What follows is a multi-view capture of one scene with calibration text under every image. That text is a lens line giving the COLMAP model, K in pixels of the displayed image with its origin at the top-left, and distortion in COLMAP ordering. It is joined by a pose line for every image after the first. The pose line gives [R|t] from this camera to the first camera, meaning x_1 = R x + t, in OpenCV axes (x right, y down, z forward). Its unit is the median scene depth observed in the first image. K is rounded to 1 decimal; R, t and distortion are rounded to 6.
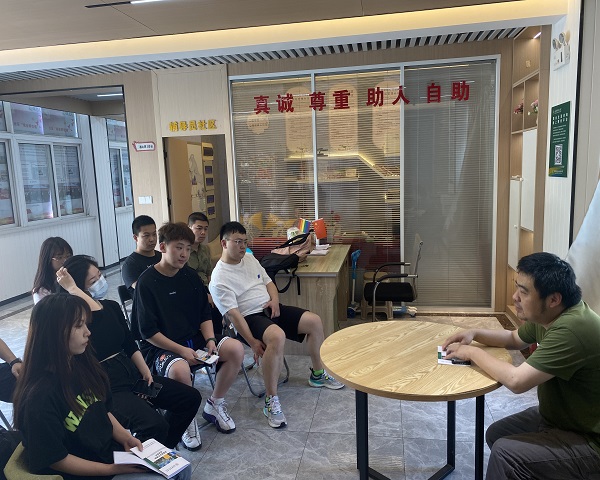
lens RADIAL K [[488.8, 0, 300.0], [0, 488.8, 240.0], [0, 0, 1]] dist [0.046658, -0.036047]
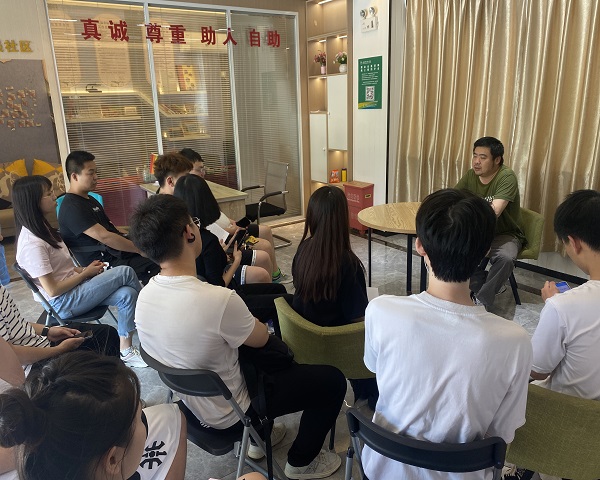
lens RADIAL K [[488.8, 0, 300.0], [0, 488.8, 240.0], [0, 0, 1]] dist [0.046658, -0.036047]
pose [[0.707520, -0.176810, 0.684217, -0.536730], [0.106694, 0.983823, 0.143904, 0.018213], [-0.698593, -0.028813, 0.714939, 0.069072]]
